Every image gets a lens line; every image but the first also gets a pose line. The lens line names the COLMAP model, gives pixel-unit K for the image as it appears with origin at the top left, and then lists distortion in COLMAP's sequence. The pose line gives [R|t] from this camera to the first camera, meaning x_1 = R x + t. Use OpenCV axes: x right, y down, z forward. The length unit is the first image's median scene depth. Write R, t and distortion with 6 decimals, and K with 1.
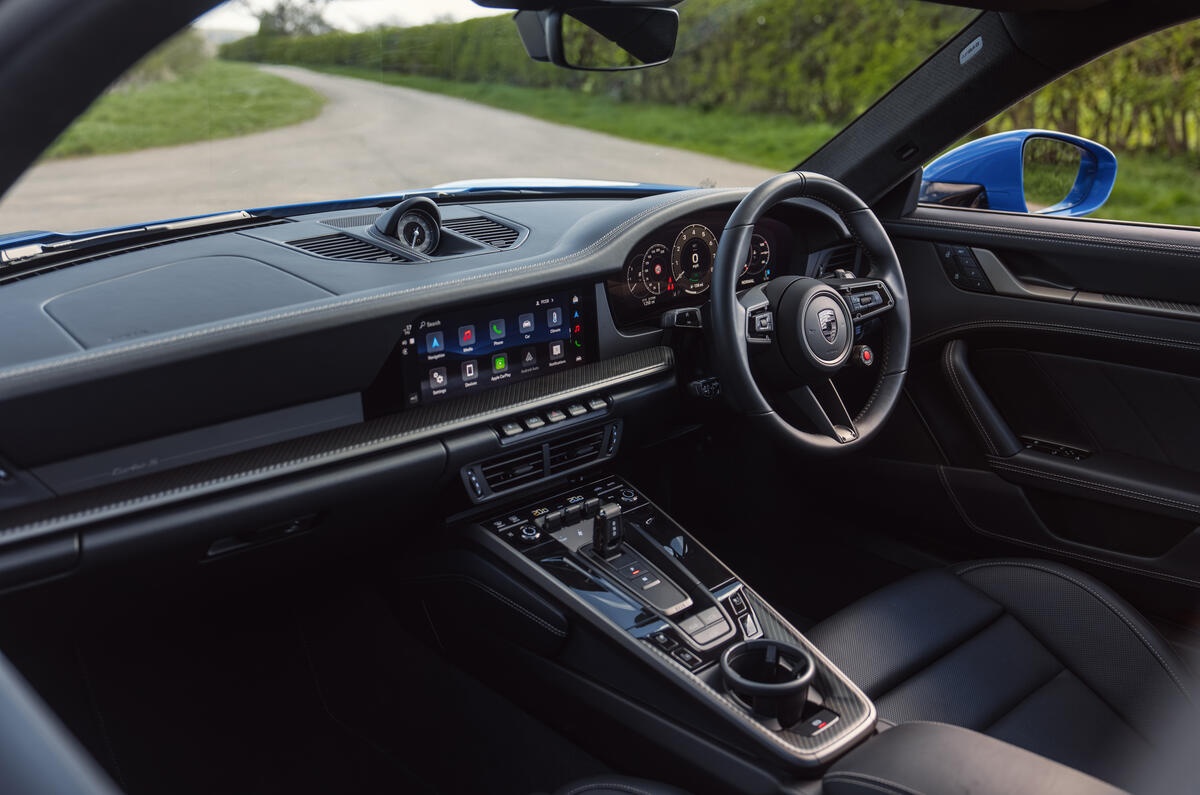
lens RADIAL K [[1134.9, 0, 600.0], [0, 1134.9, 397.5], [0, 0, 1]] dist [0.065177, -0.000675]
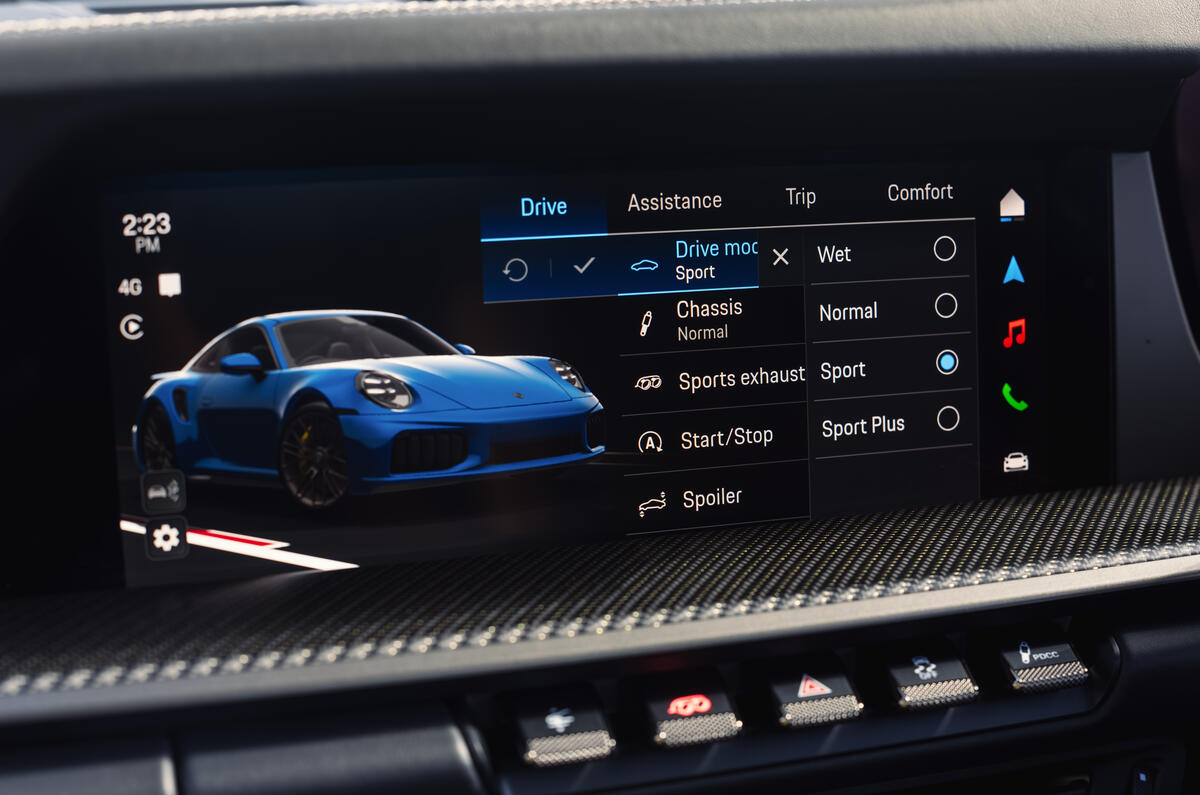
lens RADIAL K [[1763.1, 0, 600.0], [0, 1763.1, 397.5], [0, 0, 1]] dist [-0.018302, -0.048800]
pose [[0.913068, 0.079808, -0.399923, 0.051550], [-0.116223, 0.990920, -0.067602, -0.012304], [0.390896, 0.108205, 0.914052, 0.656709]]
